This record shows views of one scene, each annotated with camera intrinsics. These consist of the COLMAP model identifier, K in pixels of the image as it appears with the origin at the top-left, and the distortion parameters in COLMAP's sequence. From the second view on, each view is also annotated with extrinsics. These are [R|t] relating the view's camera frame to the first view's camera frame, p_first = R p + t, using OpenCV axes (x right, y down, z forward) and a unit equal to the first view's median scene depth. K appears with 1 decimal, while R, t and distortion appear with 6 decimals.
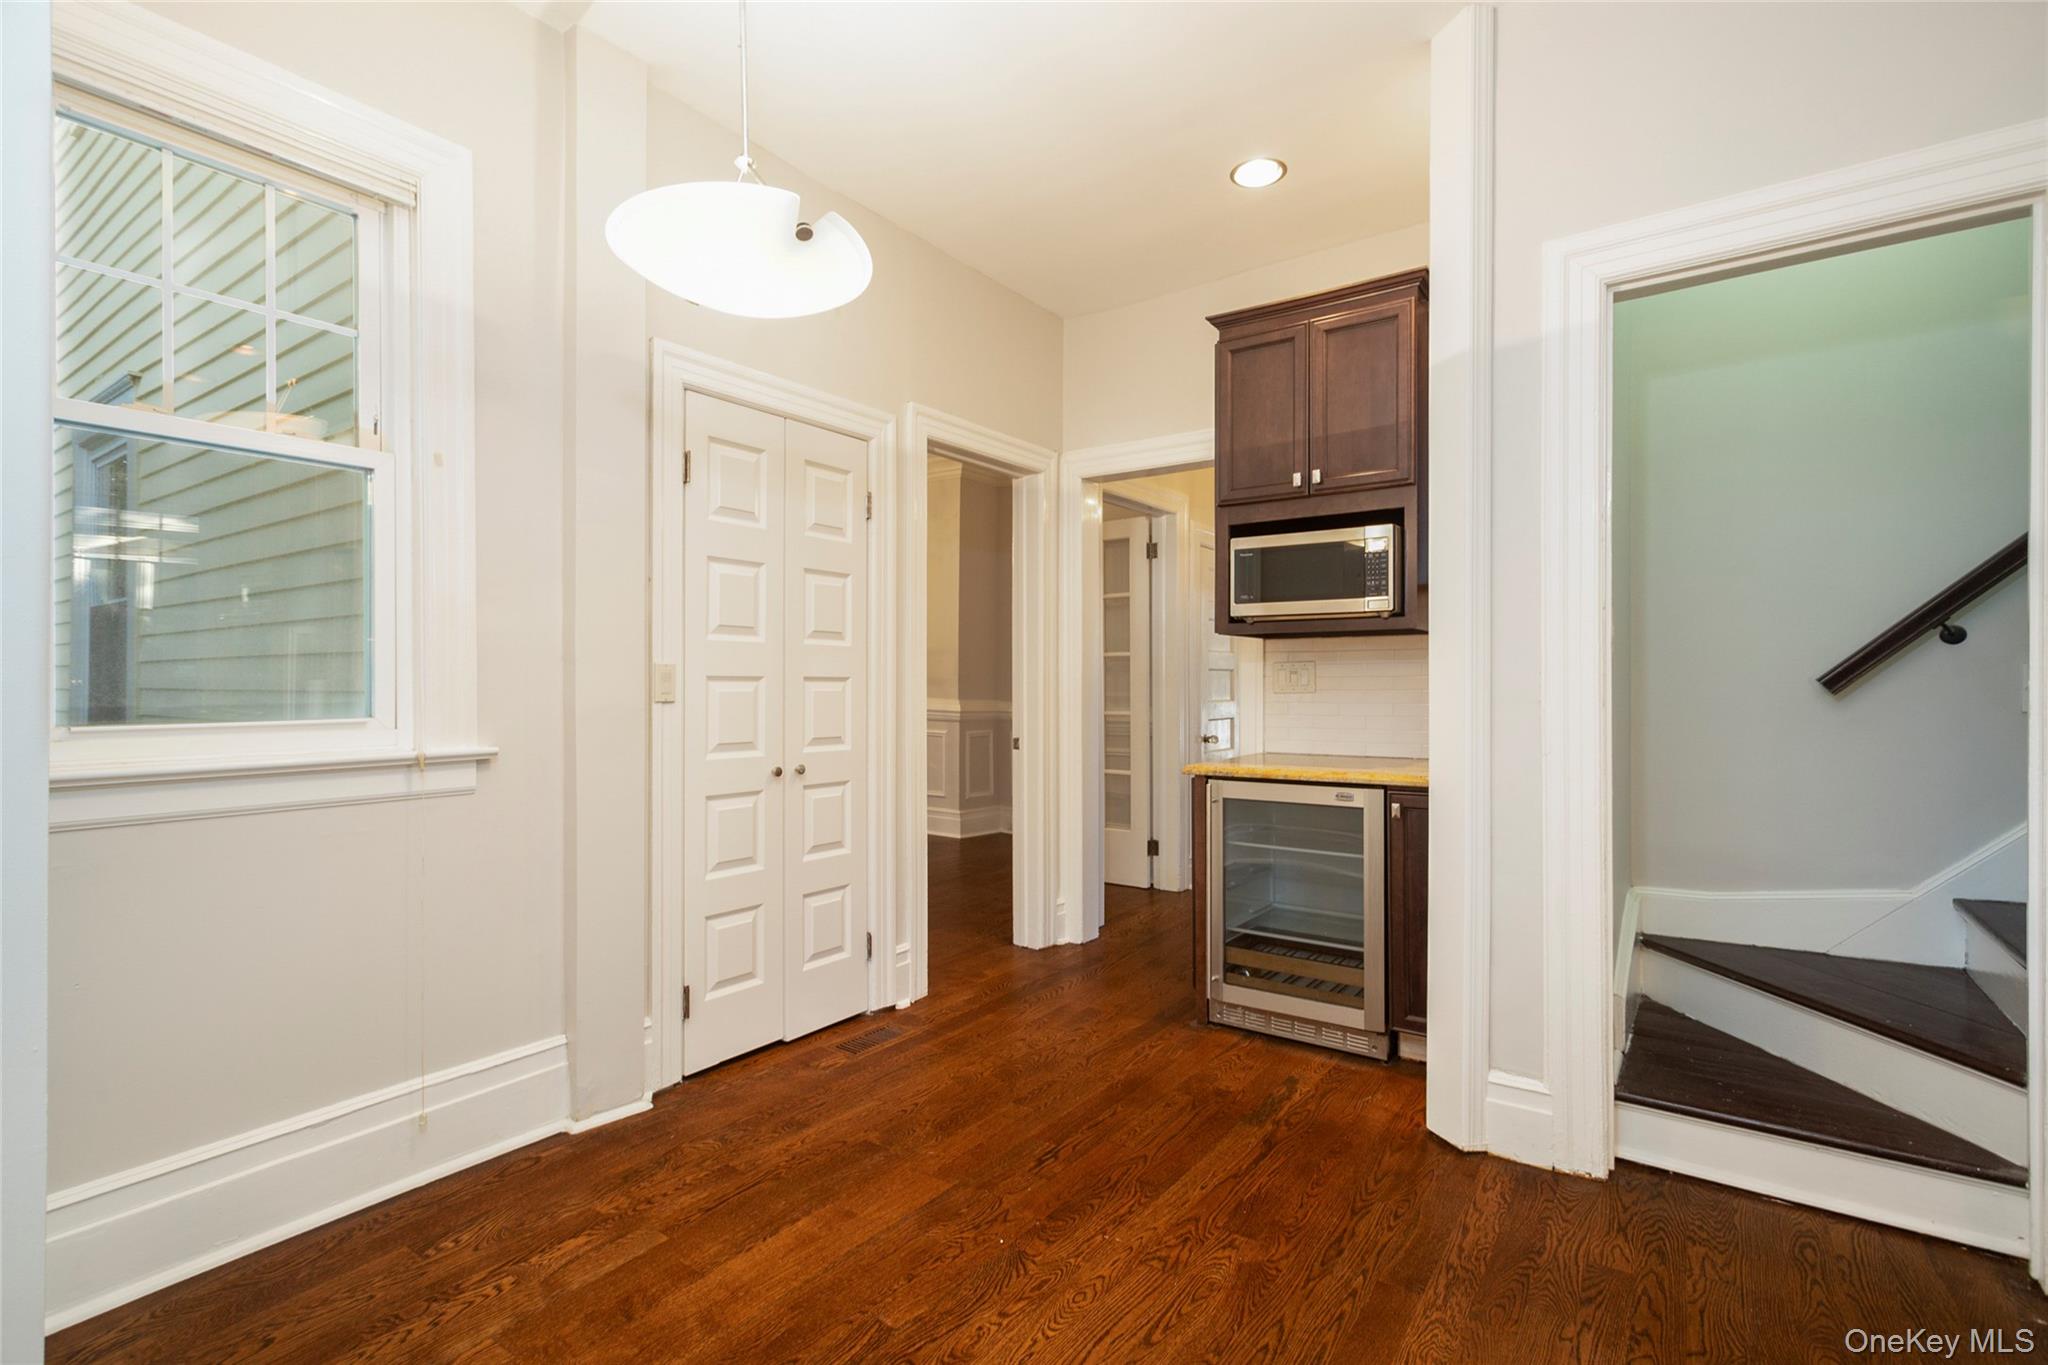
lens RADIAL K [[963.4, 0, 1015.3], [0, 963.4, 677.0], [0, 0, 1]] dist [0.004377, 0.000809]
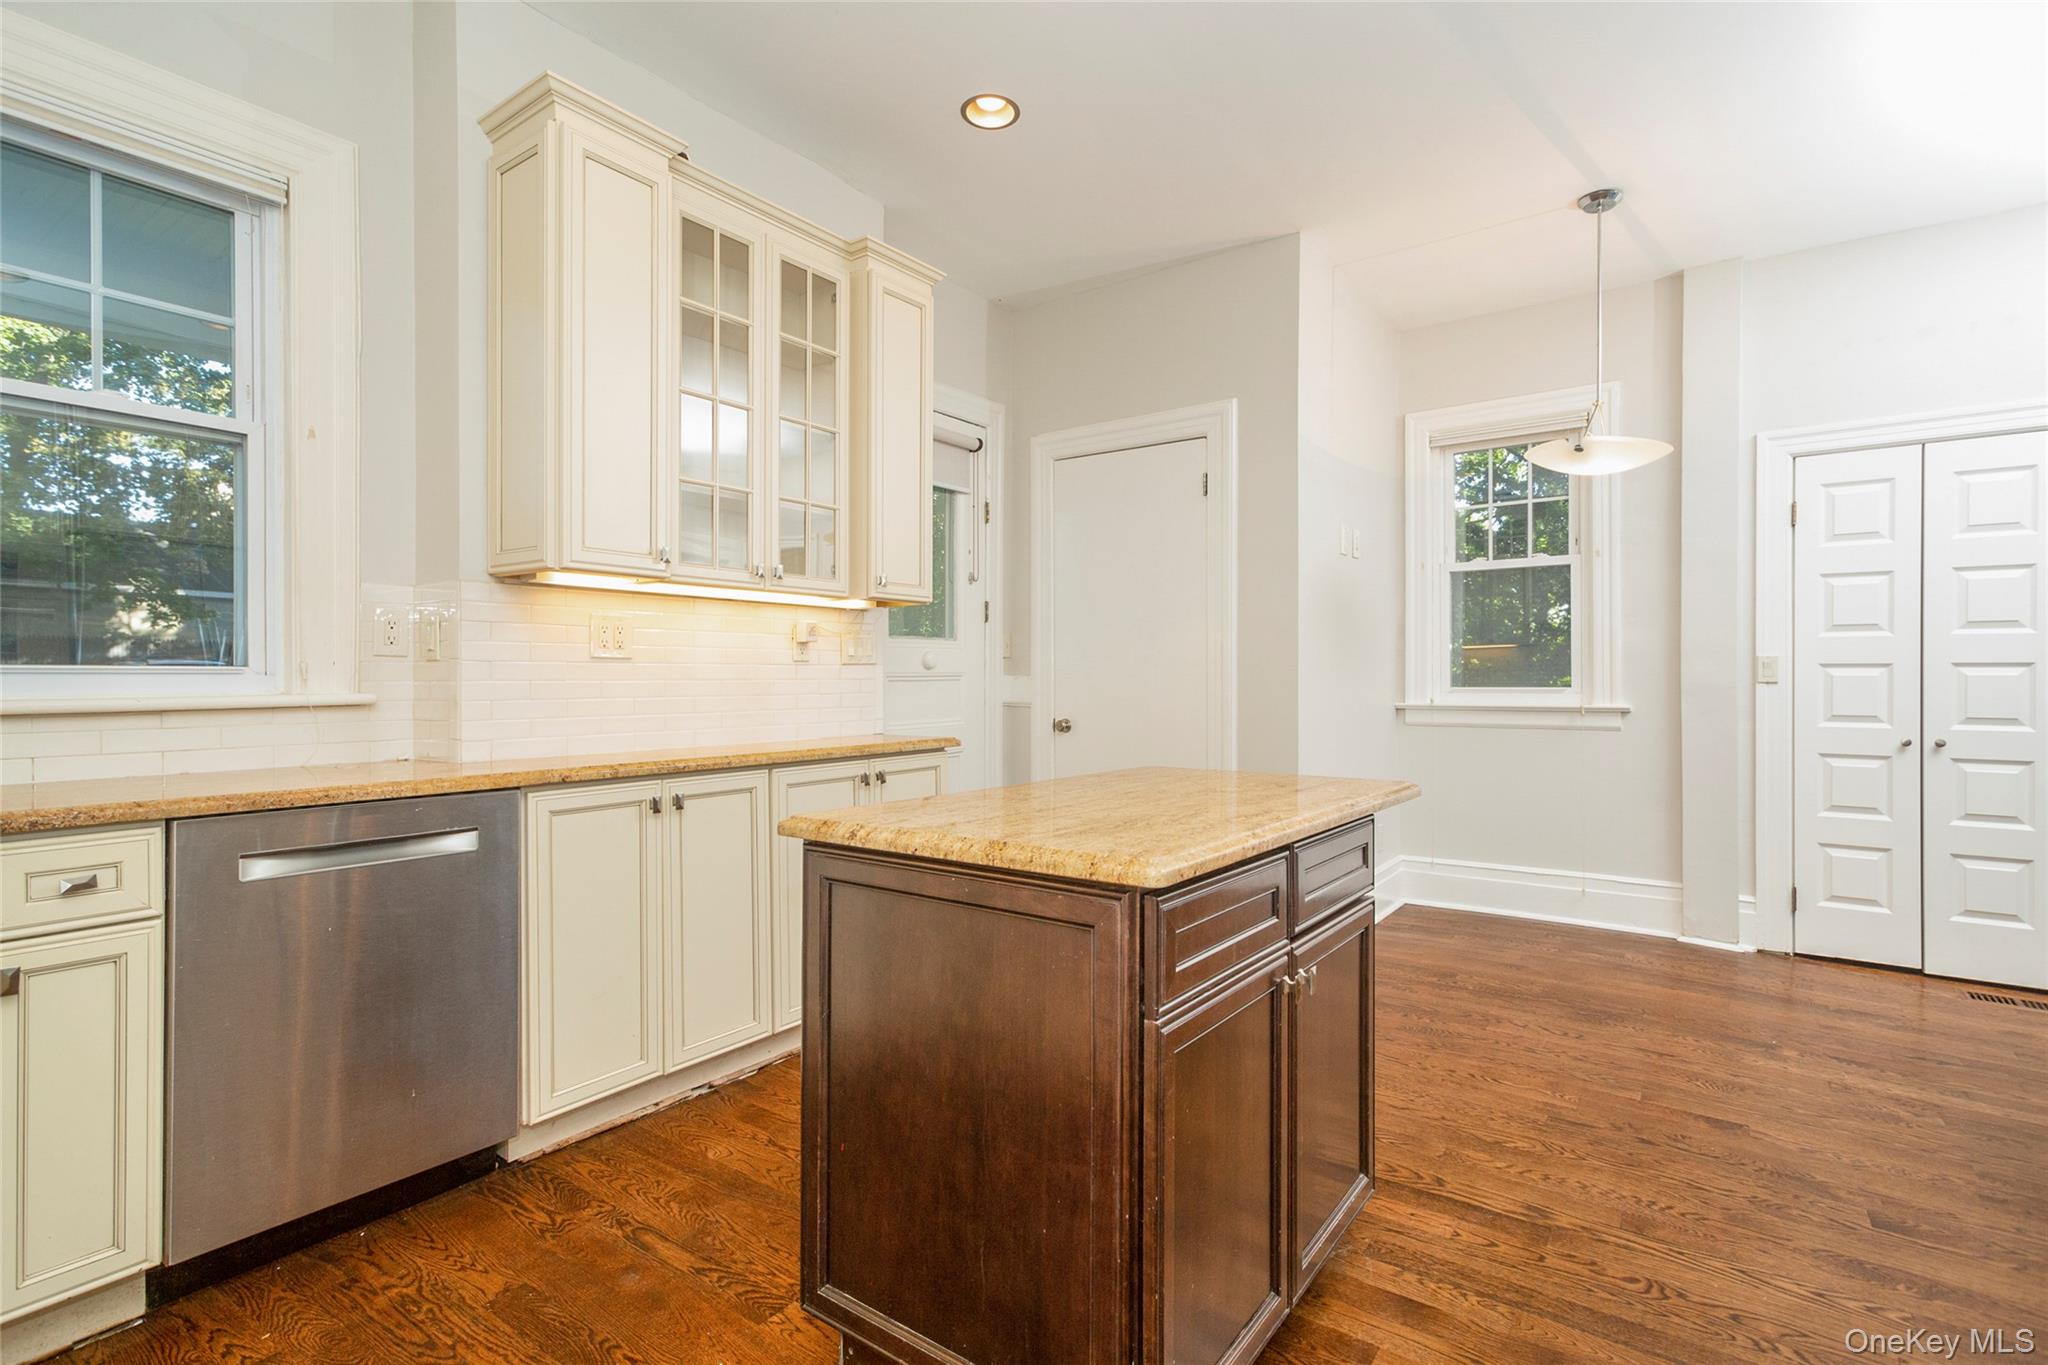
lens RADIAL K [[963.4, 0, 1015.3], [0, 963.4, 677.0], [0, 0, 1]] dist [0.004377, 0.000809]
pose [[-0.015936, -0.004349, -0.999864, 1.296909], [0.001548, 0.999989, -0.004374, 0.025713], [0.999872, -0.001618, -0.015929, -0.121611]]
